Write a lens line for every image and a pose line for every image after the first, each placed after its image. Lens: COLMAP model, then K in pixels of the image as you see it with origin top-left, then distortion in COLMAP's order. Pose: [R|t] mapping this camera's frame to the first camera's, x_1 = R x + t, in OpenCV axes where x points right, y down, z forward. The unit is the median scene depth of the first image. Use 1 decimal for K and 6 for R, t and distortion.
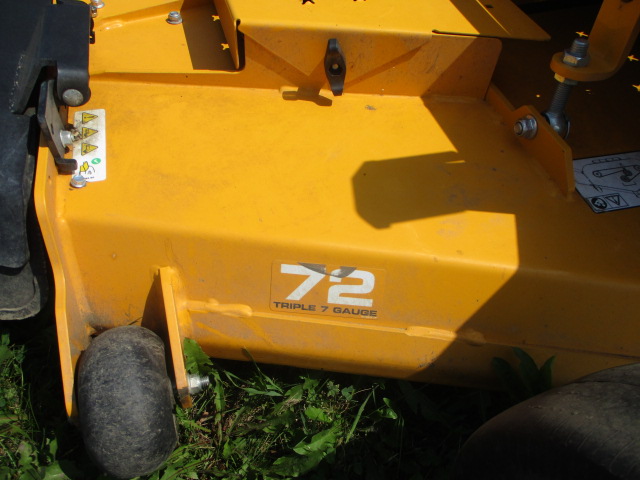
lens RADIAL K [[508.7, 0, 320.0], [0, 508.7, 240.0], [0, 0, 1]] dist [-0.081790, -0.001427]
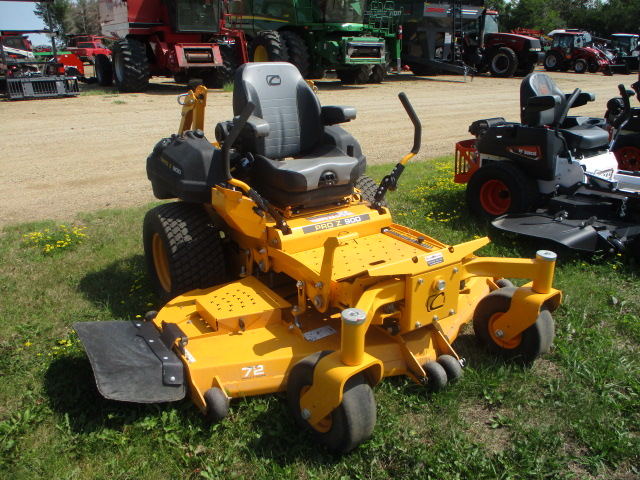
lens RADIAL K [[508.7, 0, 320.0], [0, 508.7, 240.0], [0, 0, 1]] dist [-0.081790, -0.001427]
pose [[0.942340, -0.176438, 0.284367, -0.433059], [0.289208, 0.856899, -0.426712, 1.031895], [-0.168386, 0.484349, 0.858517, -3.049519]]
